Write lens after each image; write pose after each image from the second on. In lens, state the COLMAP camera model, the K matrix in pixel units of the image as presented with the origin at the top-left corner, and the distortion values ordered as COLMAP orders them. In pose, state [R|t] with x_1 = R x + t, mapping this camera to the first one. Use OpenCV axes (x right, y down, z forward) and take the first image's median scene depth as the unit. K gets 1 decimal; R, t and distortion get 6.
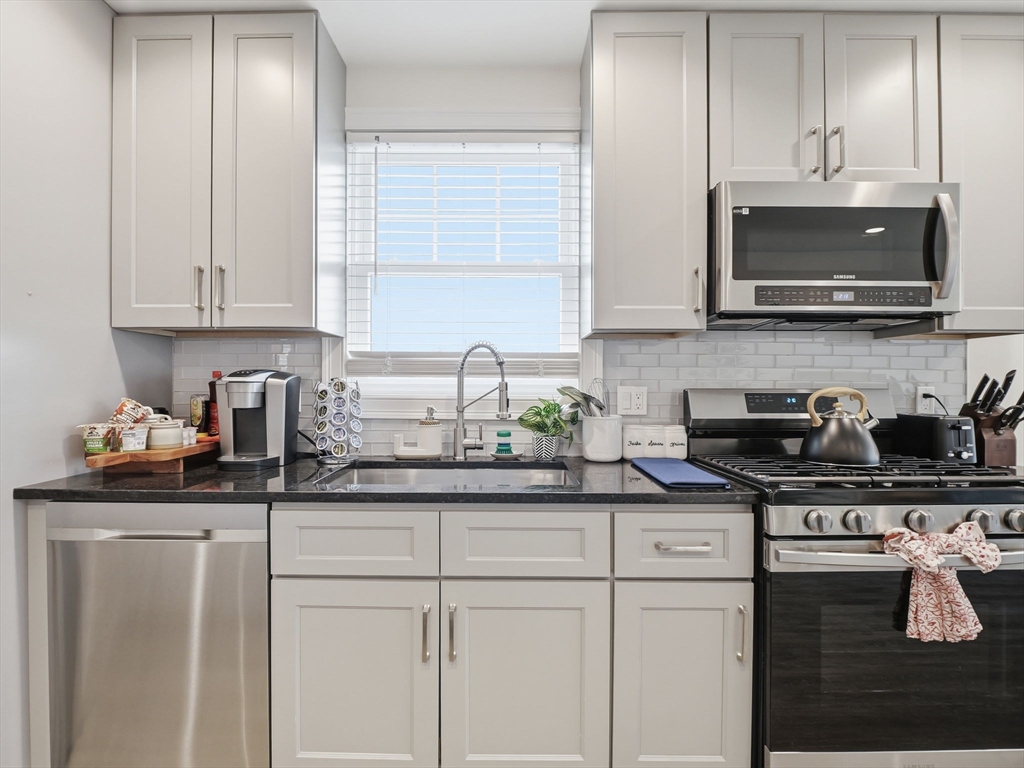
lens RADIAL K [[499.1, 0, 505.9], [0, 499.1, 383.2], [0, 0, 1]] dist [-0.015390, -0.001848]
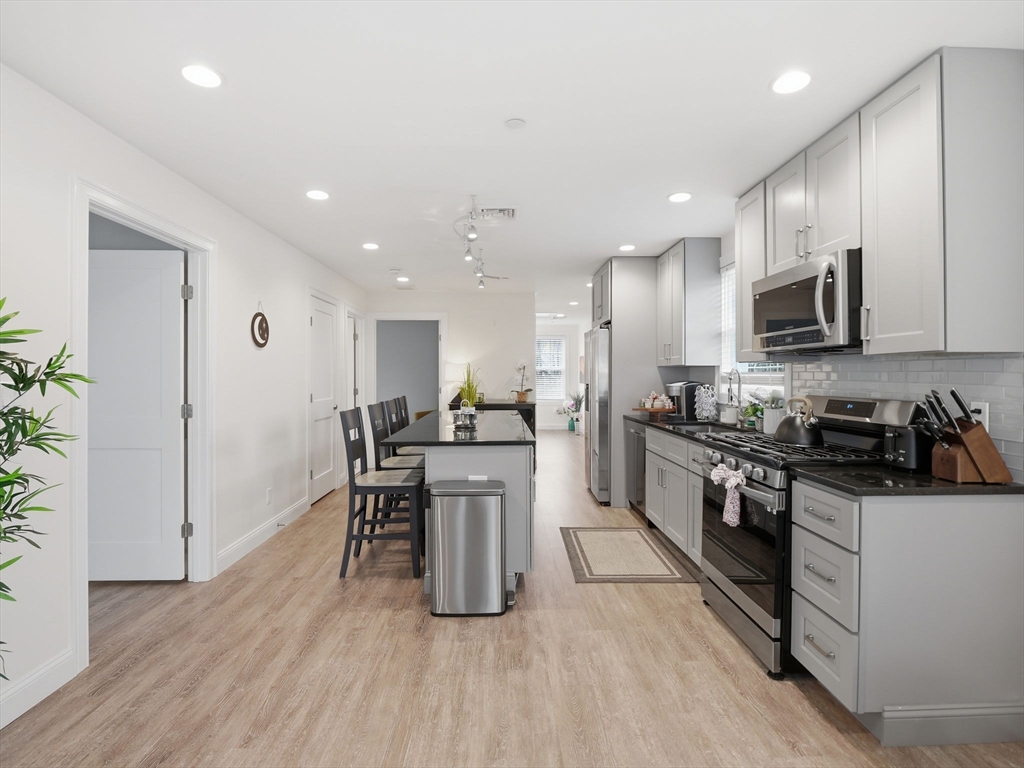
lens RADIAL K [[499.1, 0, 509.1], [0, 499.1, 378.2], [0, 0, 1]] dist [-0.015390, -0.001848]
pose [[0.028433, 0.002311, -0.999593, 2.101507], [-0.000516, 0.999997, 0.002297, -0.049403], [0.999596, 0.000450, 0.028434, 0.039997]]
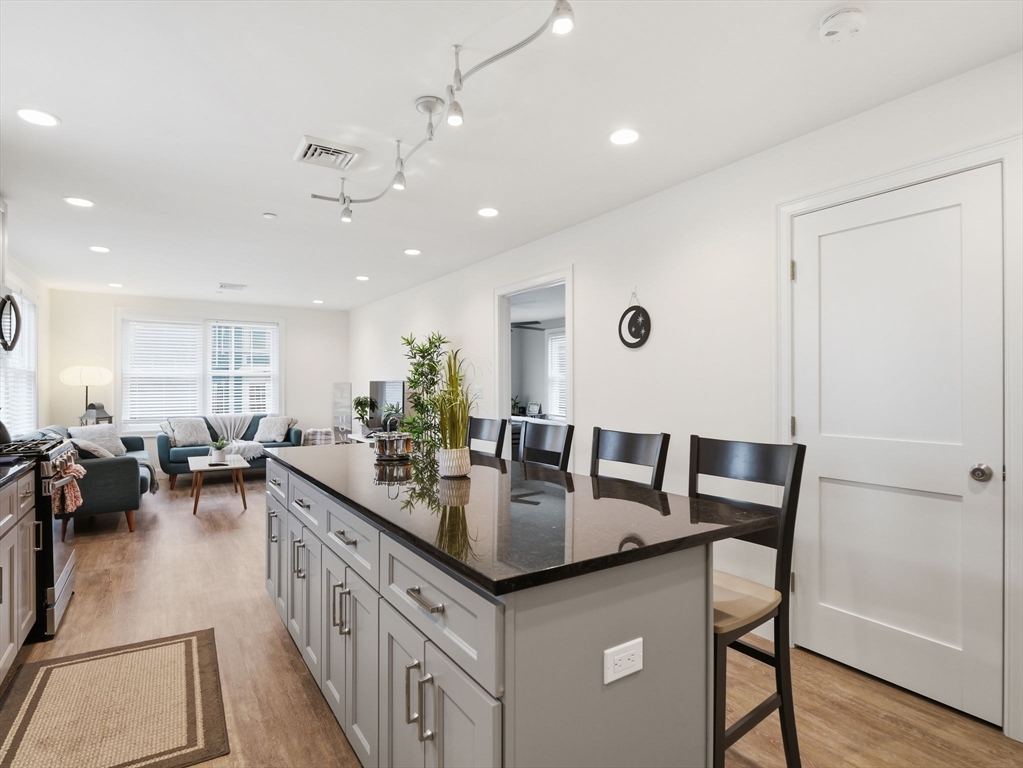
lens RADIAL K [[533.3, 0, 505.1], [0, 533.3, 385.1], [0, 0, 1]] dist [-0.003095, 0.000075]
pose [[-0.548457, 0.001299, 0.836178, -1.663822], [-0.001172, 0.999997, -0.002323, -0.037041], [-0.836178, -0.002254, -0.548454, 0.497871]]
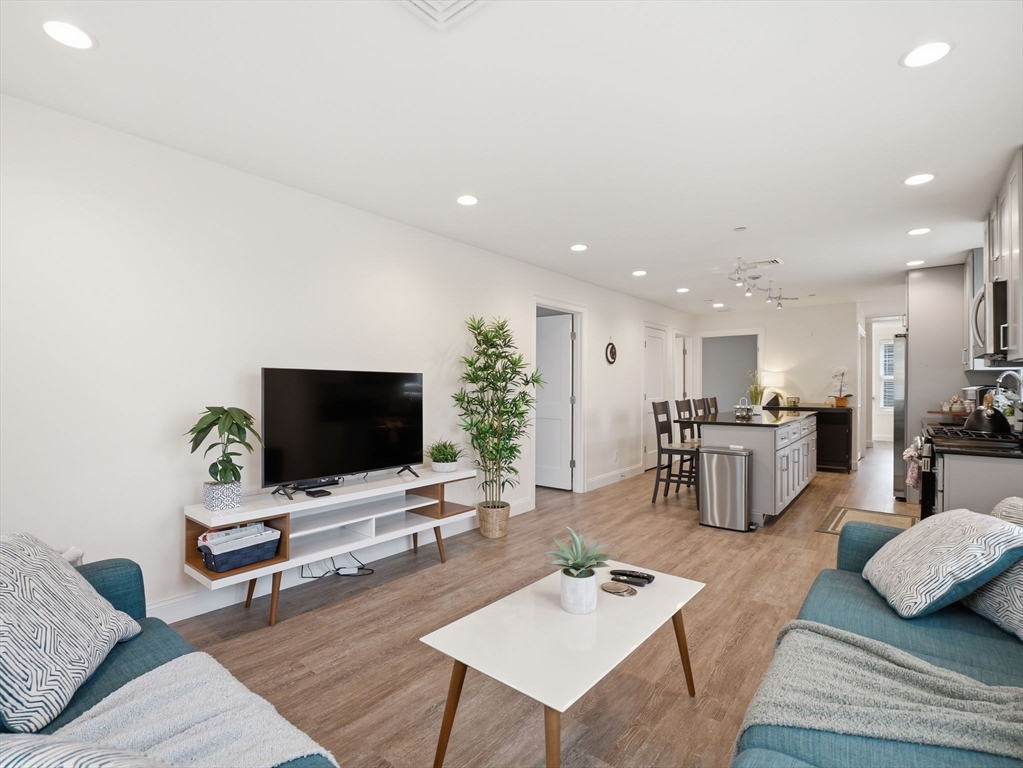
lens RADIAL K [[498.6, 0, 503.4], [0, 498.6, 387.6], [0, 0, 1]] dist [-0.015390, -0.001848]
pose [[-0.628867, 0.000938, -0.777512, 3.220707], [-0.002904, 0.999989, 0.003555, -0.017747], [0.777507, 0.004494, -0.628858, 0.694951]]
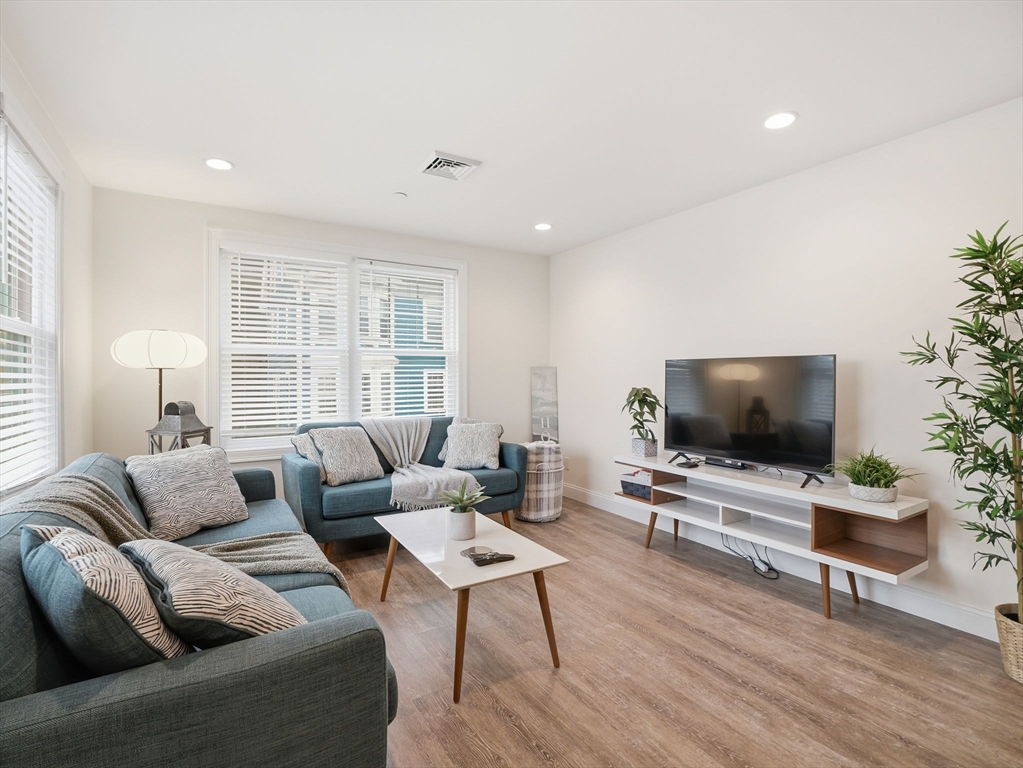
lens RADIAL K [[498.7, 0, 514.7], [0, 498.7, 375.8], [0, 0, 1]] dist [-0.016611, -0.000229]
pose [[-0.533152, 0.002092, 0.846017, 1.000456], [0.000608, 0.999998, -0.002090, -0.003877], [-0.846019, -0.000600, -0.533152, 0.787326]]
